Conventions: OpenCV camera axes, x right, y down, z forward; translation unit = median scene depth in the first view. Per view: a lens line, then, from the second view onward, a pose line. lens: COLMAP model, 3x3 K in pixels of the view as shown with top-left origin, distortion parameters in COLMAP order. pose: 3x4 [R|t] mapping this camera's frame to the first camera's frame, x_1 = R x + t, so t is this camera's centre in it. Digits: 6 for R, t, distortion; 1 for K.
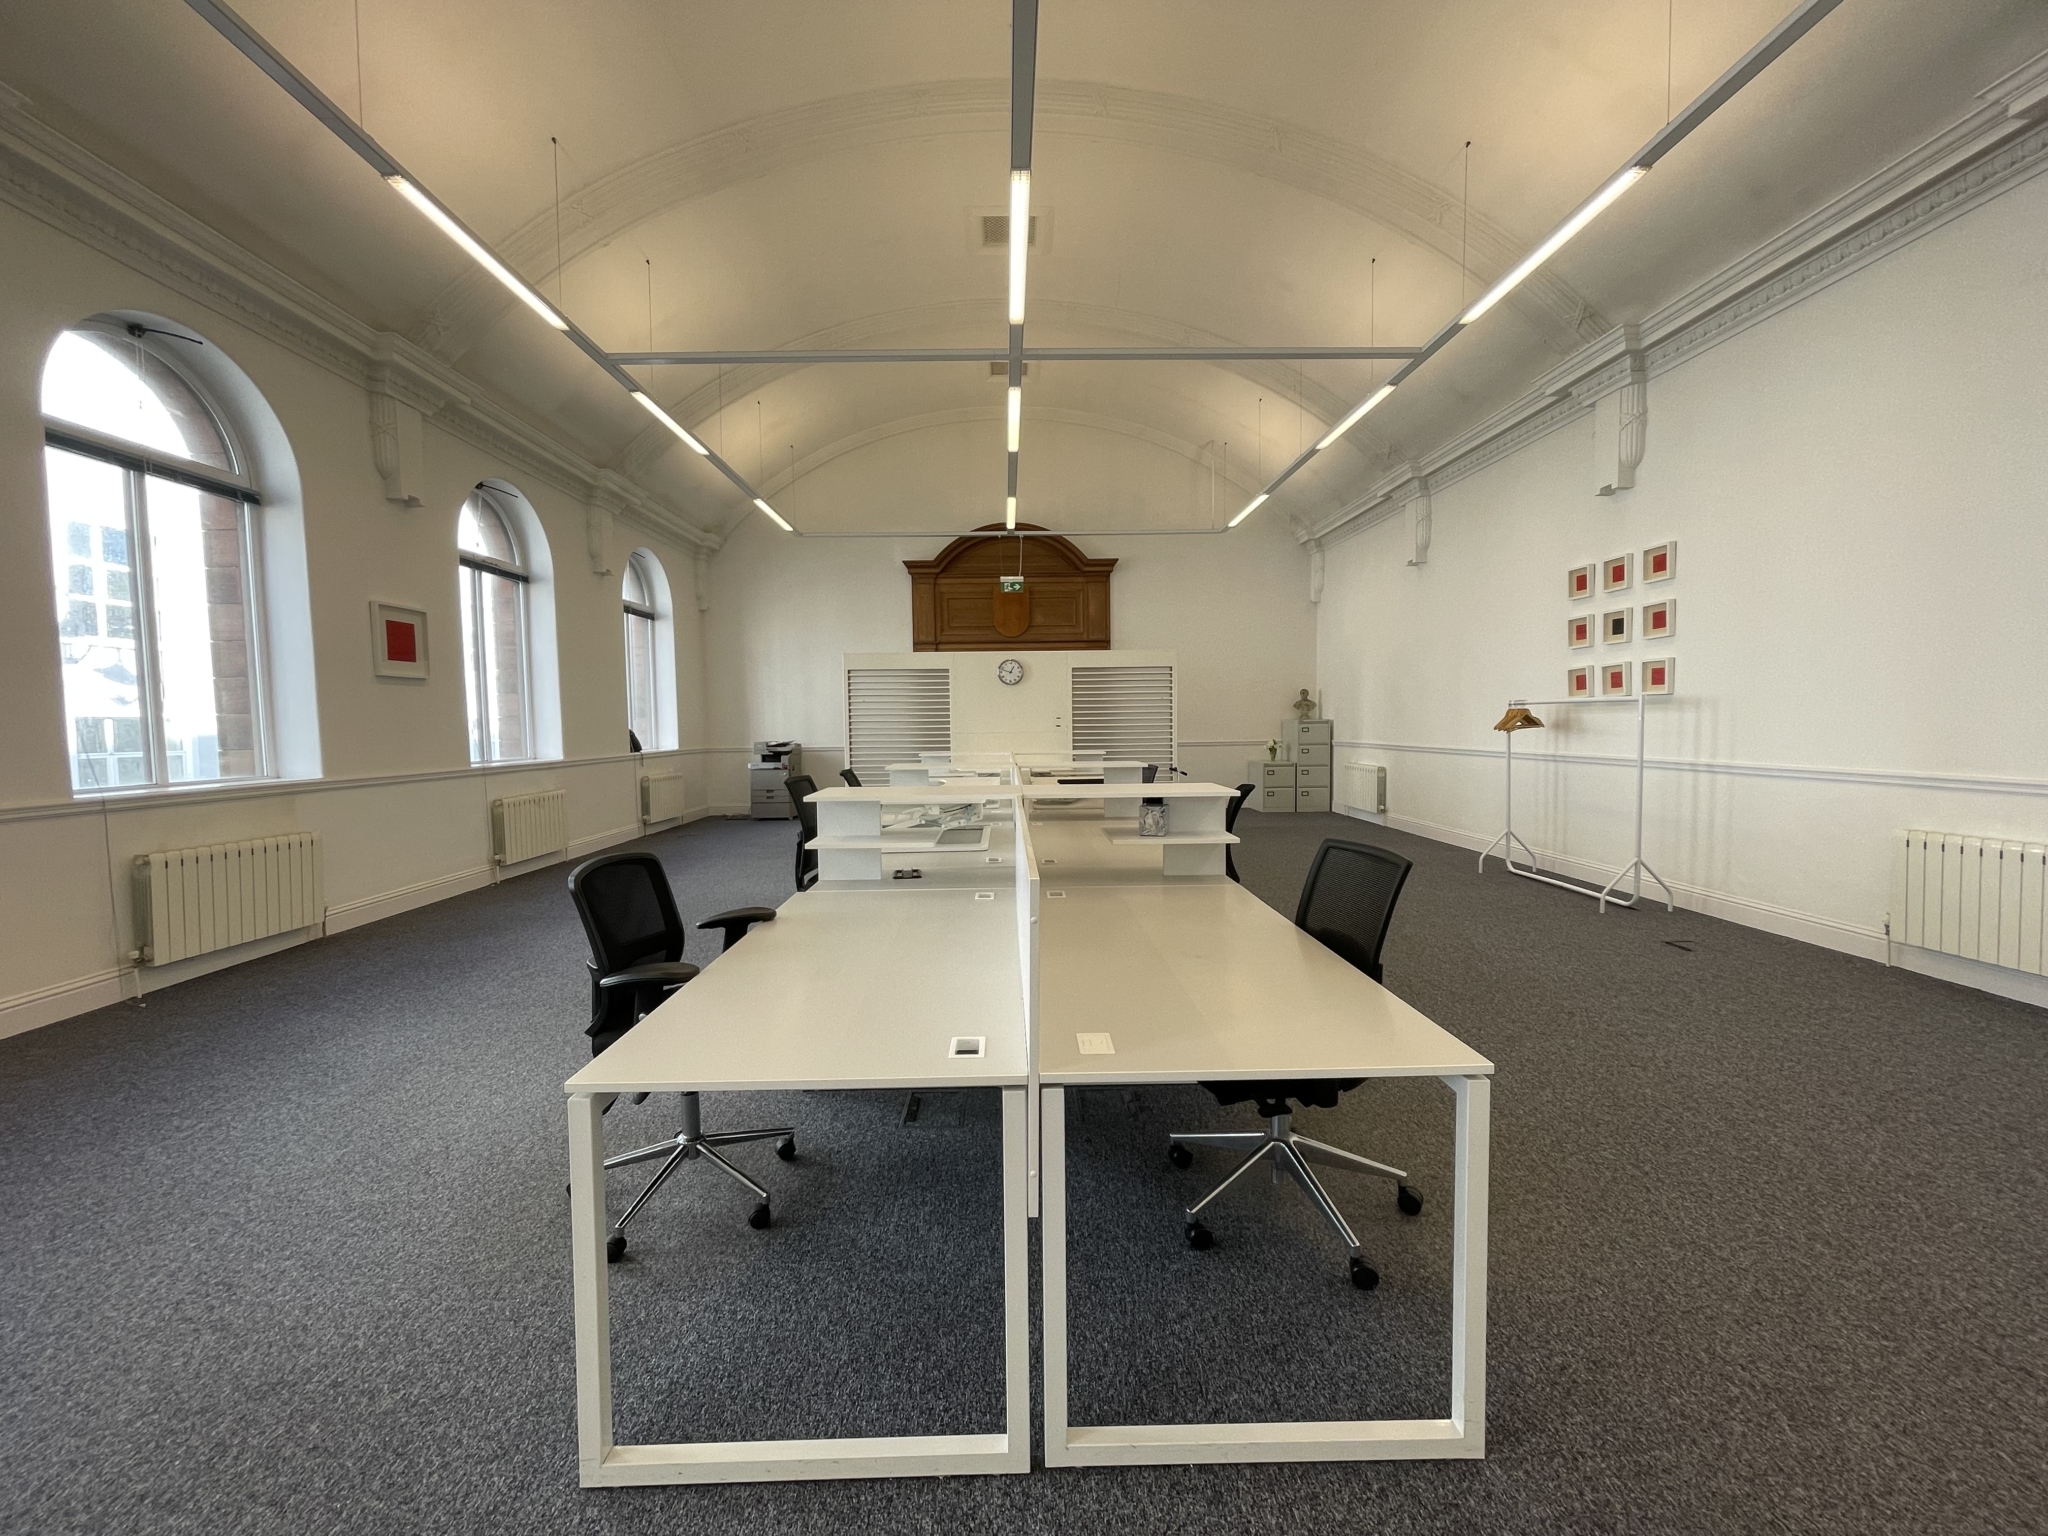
lens RADIAL K [[836.3, 0, 1024.0], [0, 836.3, 768.0], [0, 0, 1]] dist [0.001161, 0.000000]
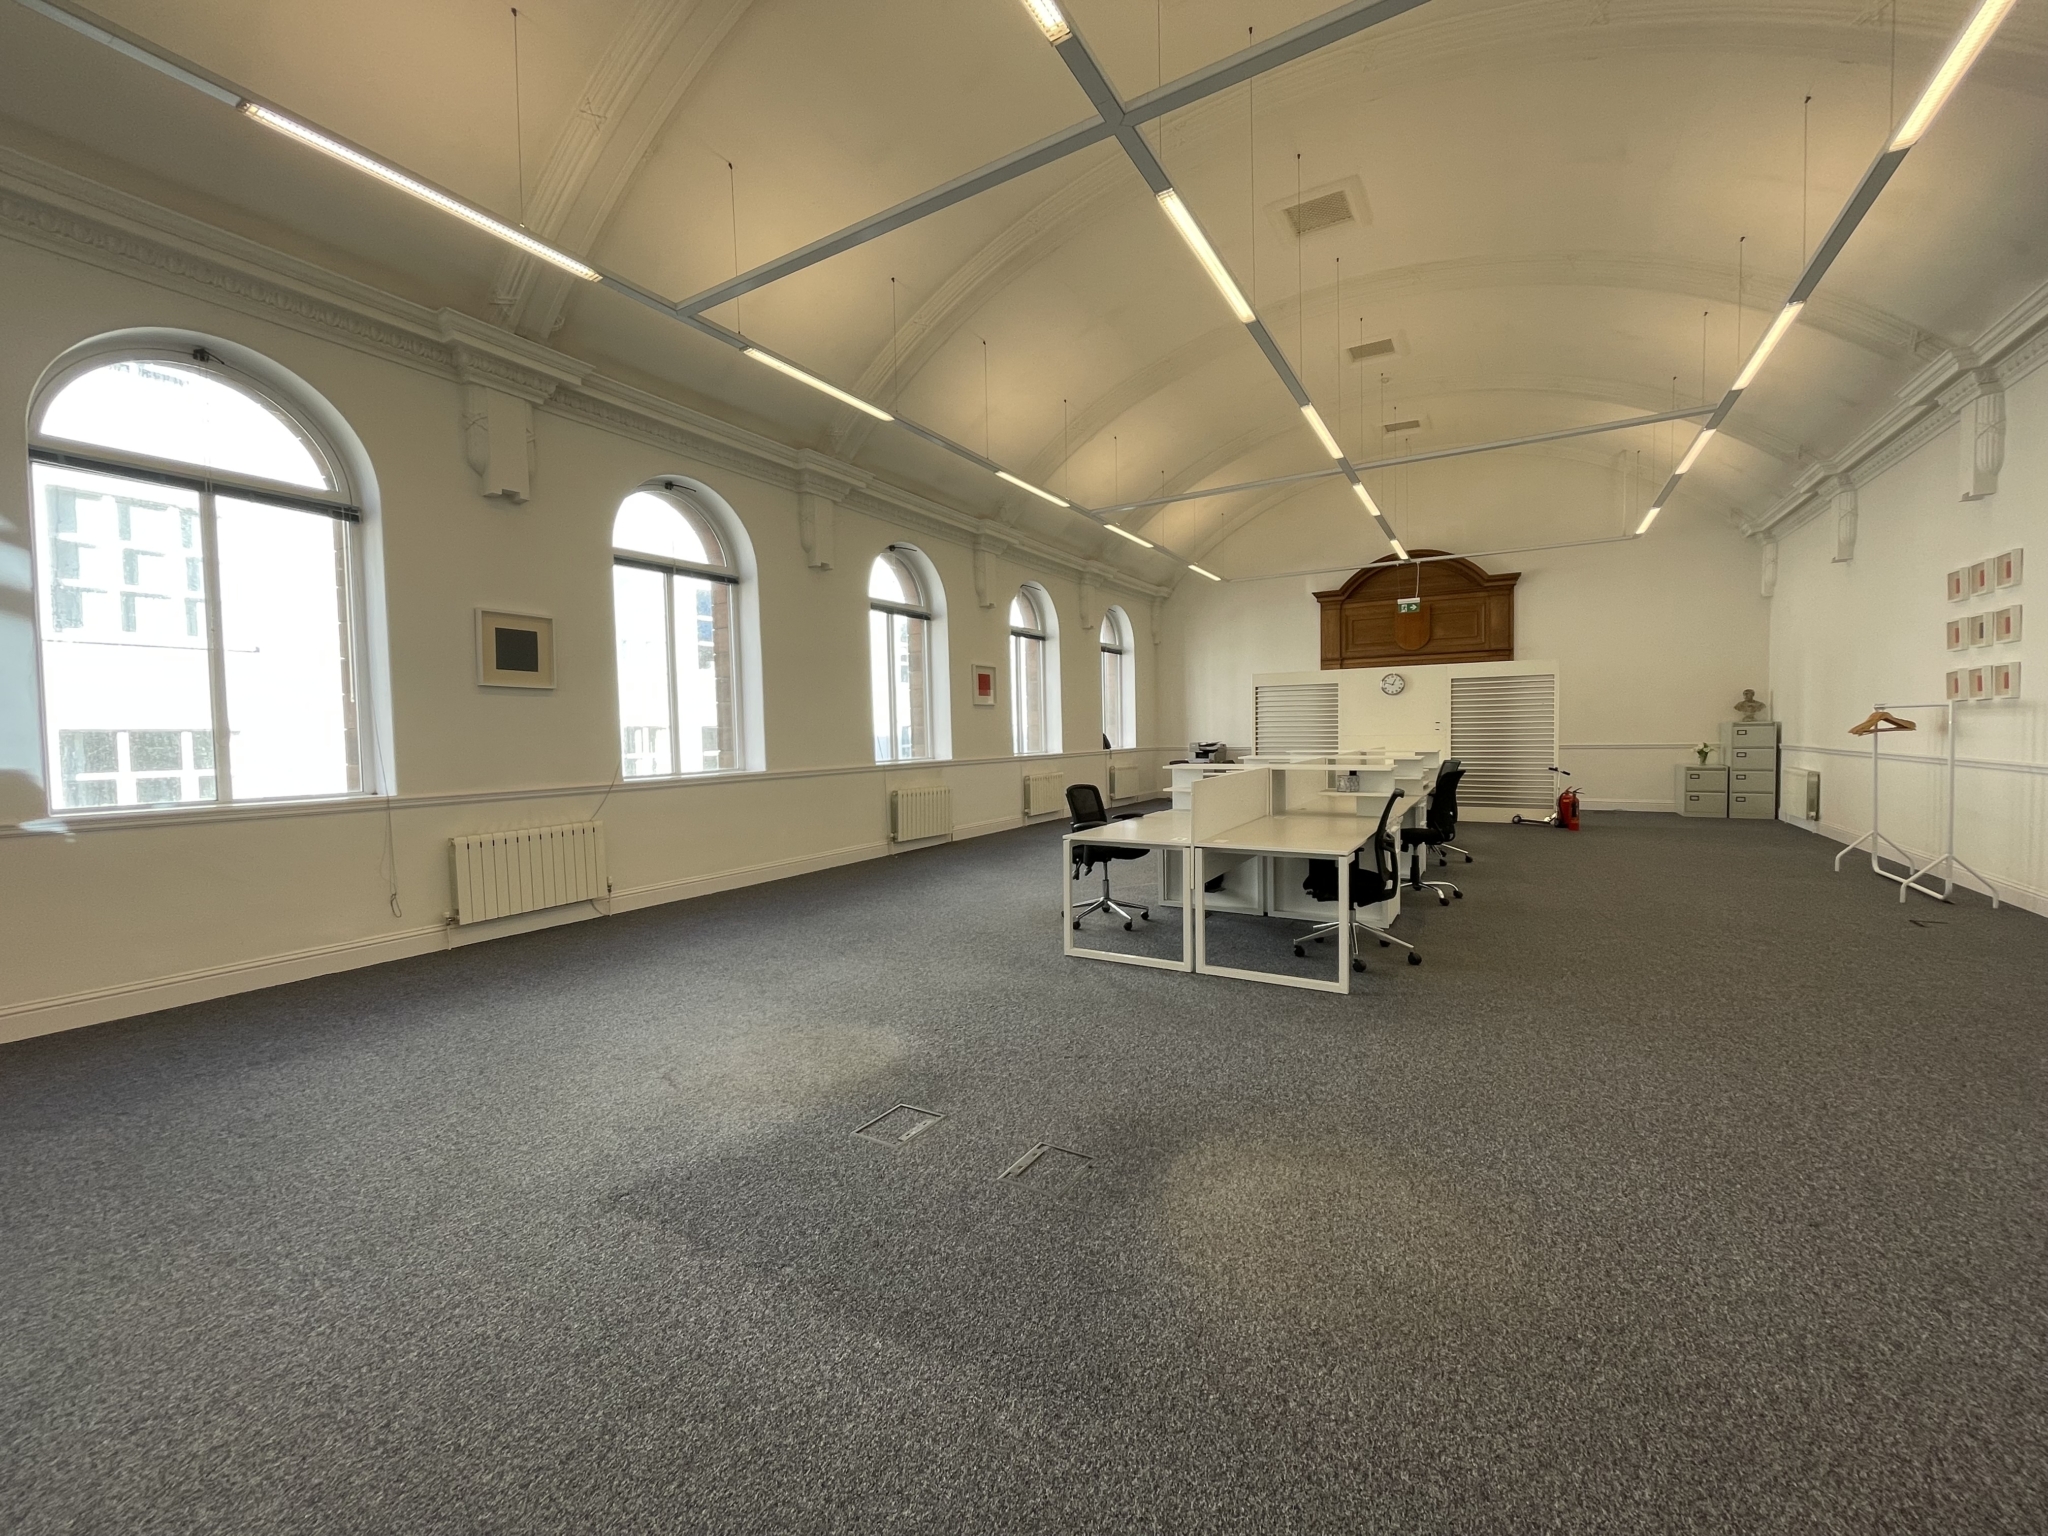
lens RADIAL K [[821.1, 0, 1024.0], [0, 821.1, 768.0], [0, 0, 1]] dist [-0.034160, -0.000100]
pose [[0.852927, 0.019185, -0.521678, 0.176617], [-0.020712, 0.999781, 0.002905, 0.014417], [0.521620, 0.008327, 0.853137, -0.322353]]
